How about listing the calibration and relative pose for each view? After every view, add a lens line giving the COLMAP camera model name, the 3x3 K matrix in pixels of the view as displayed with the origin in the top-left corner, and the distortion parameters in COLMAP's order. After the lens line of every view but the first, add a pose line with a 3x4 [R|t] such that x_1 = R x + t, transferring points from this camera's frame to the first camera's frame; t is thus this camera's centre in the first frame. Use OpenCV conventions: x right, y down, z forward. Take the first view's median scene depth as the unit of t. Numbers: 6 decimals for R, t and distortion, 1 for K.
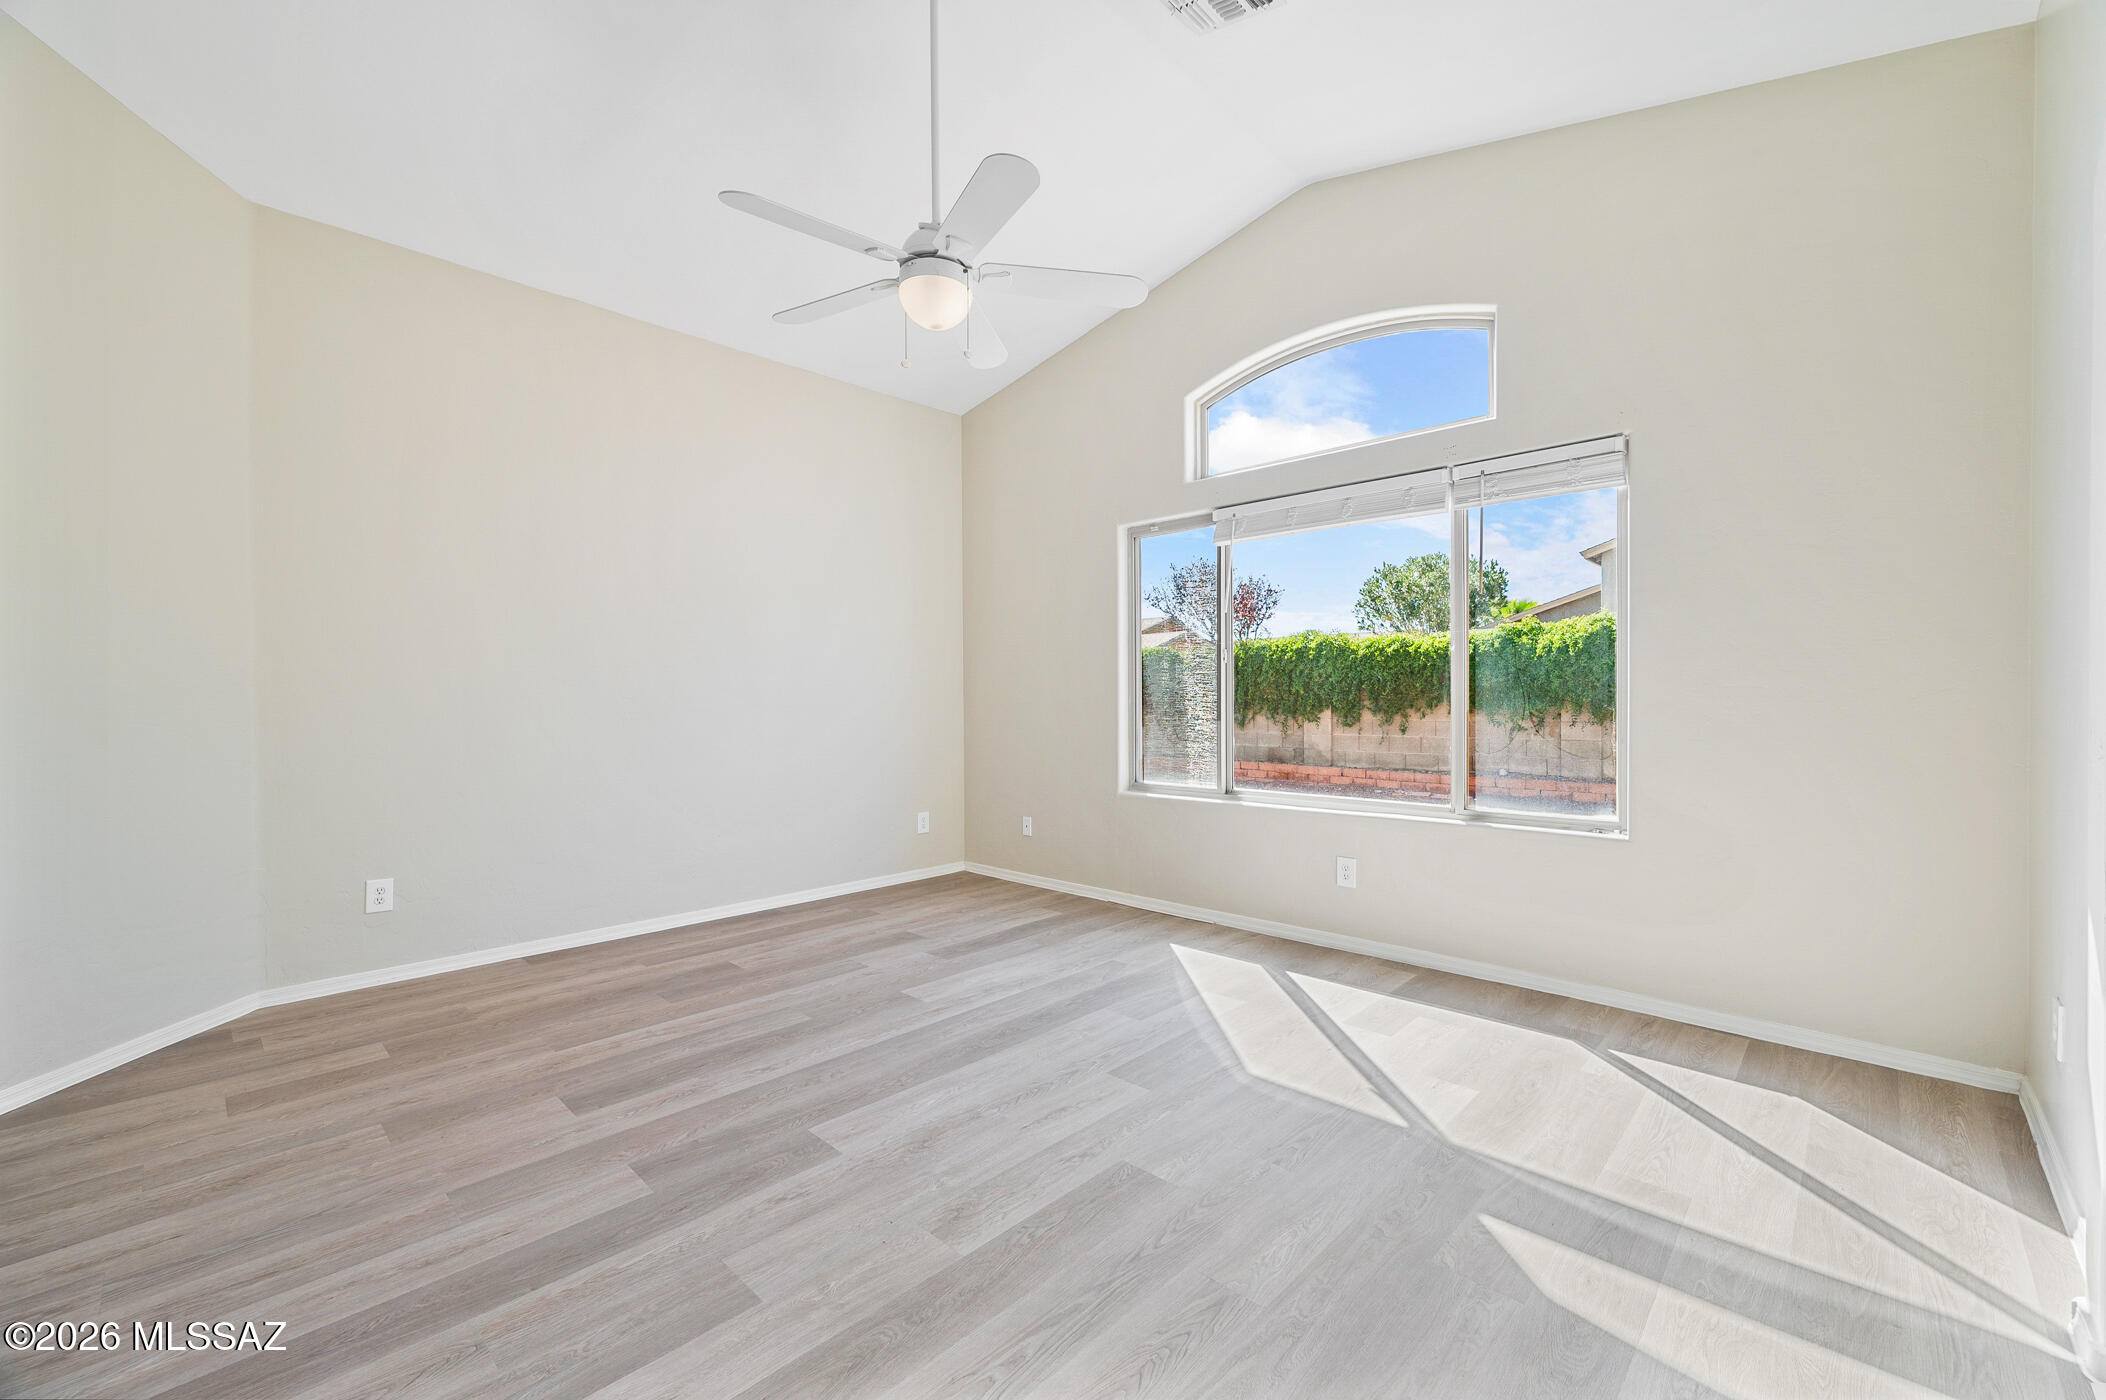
lens RADIAL K [[855.1, 0, 1053.0], [0, 855.1, 700.0], [0, 0, 1]] dist [-0.000133, 0.000053]
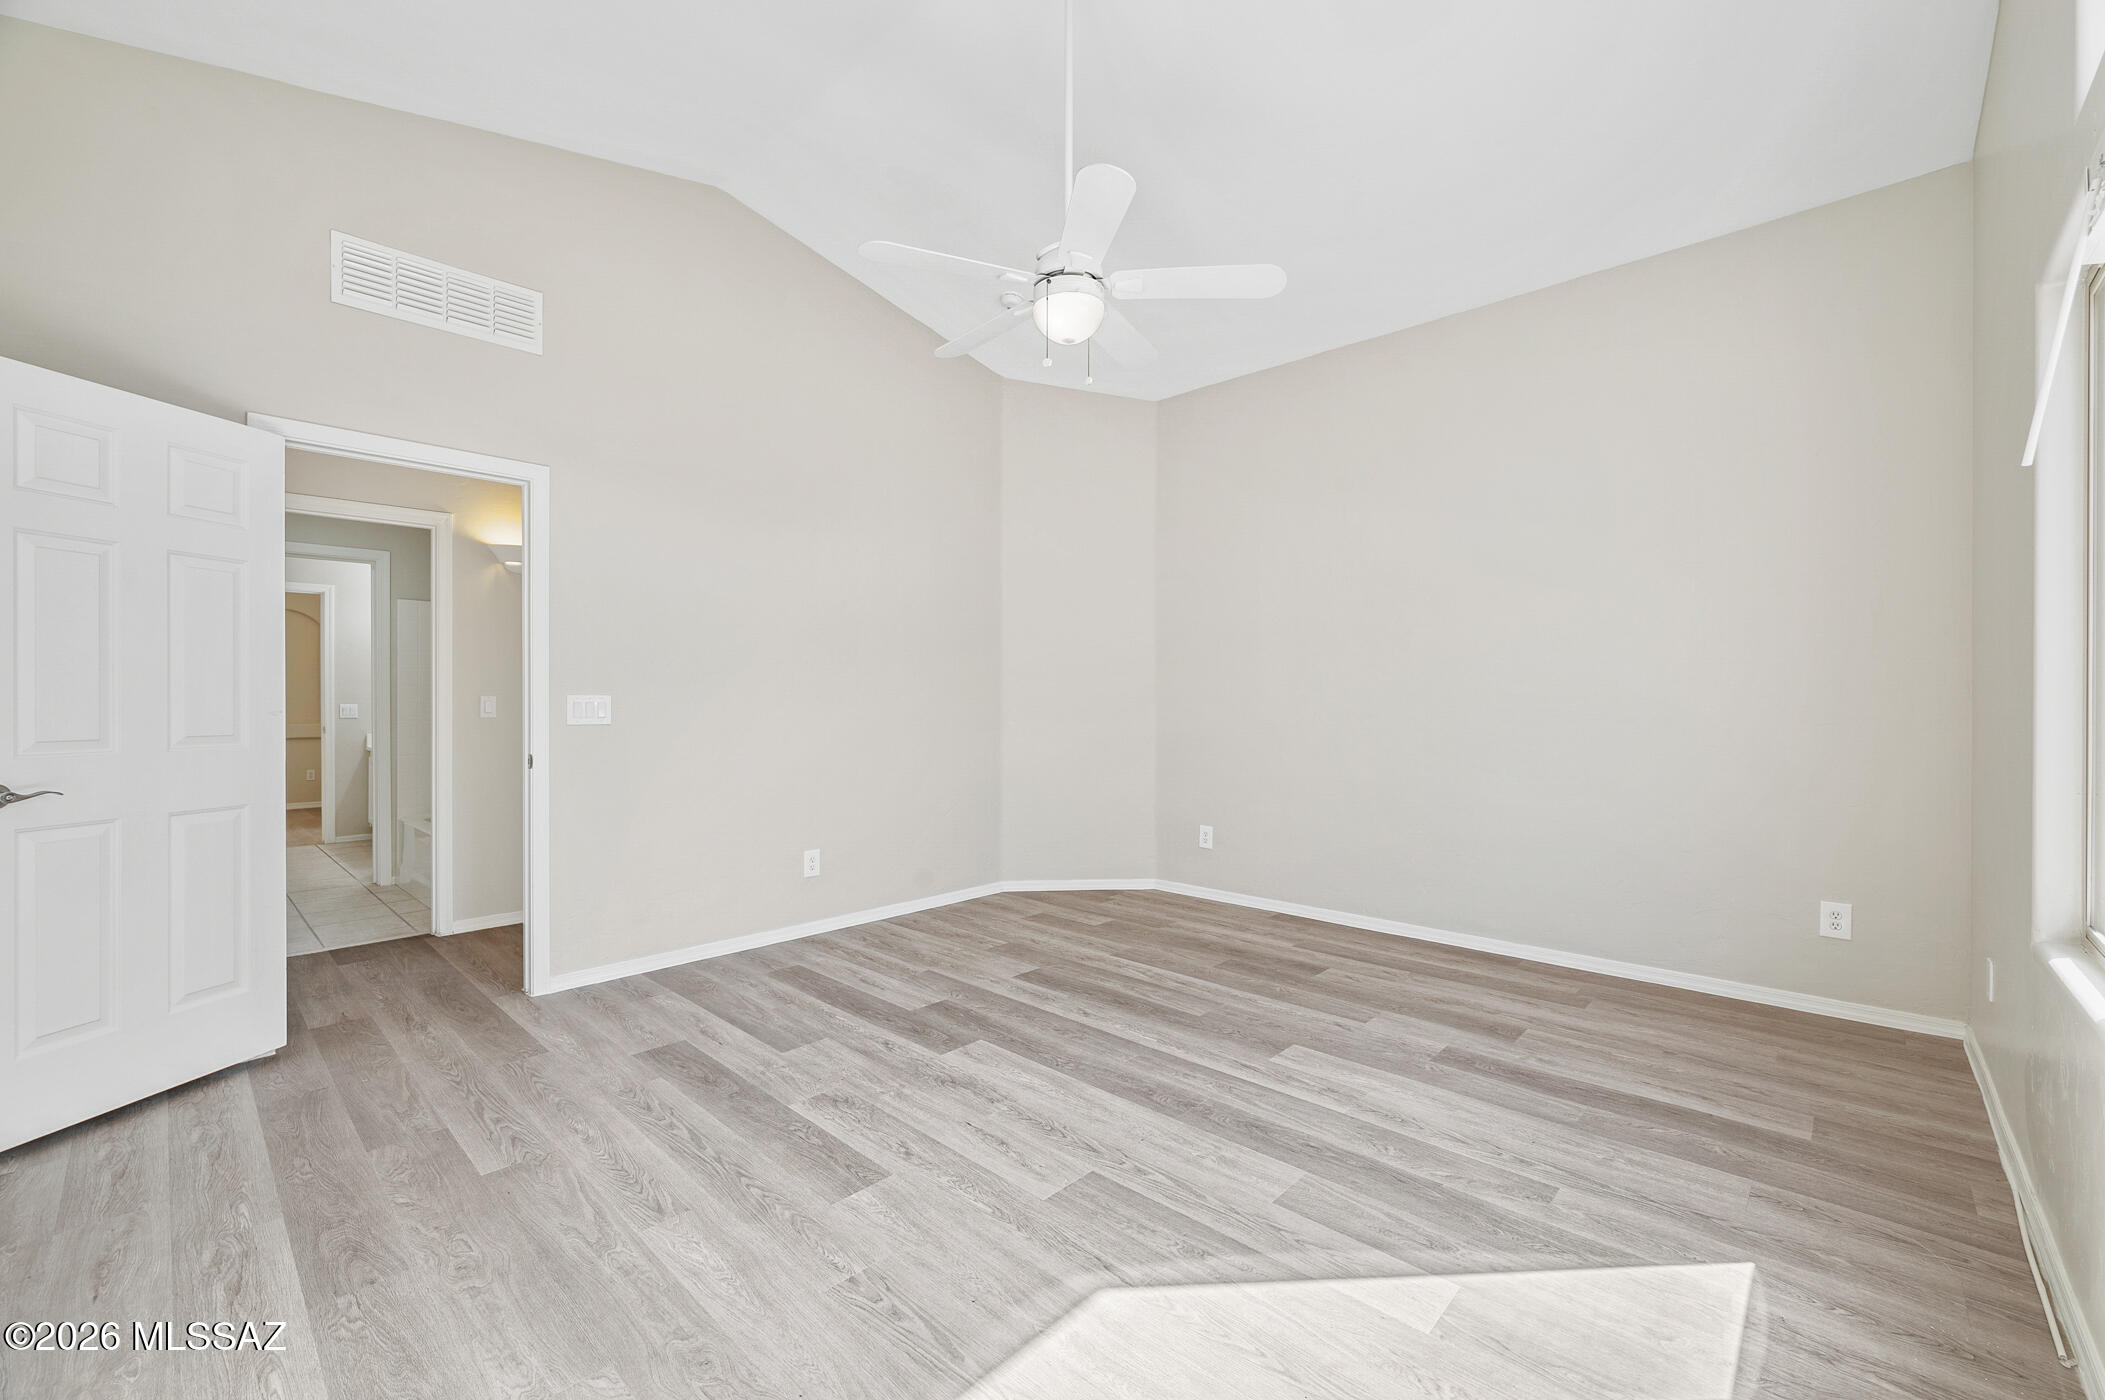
lens RADIAL K [[854.7, 0, 1052.5], [0, 854.7, 700.0], [0, 0, 1]] dist [-0.000133, 0.000053]
pose [[0.011580, 0.004130, -0.999924, 0.730843], [-0.005310, 0.999978, 0.004068, -0.008750], [0.999919, 0.005262, 0.011602, 0.803257]]
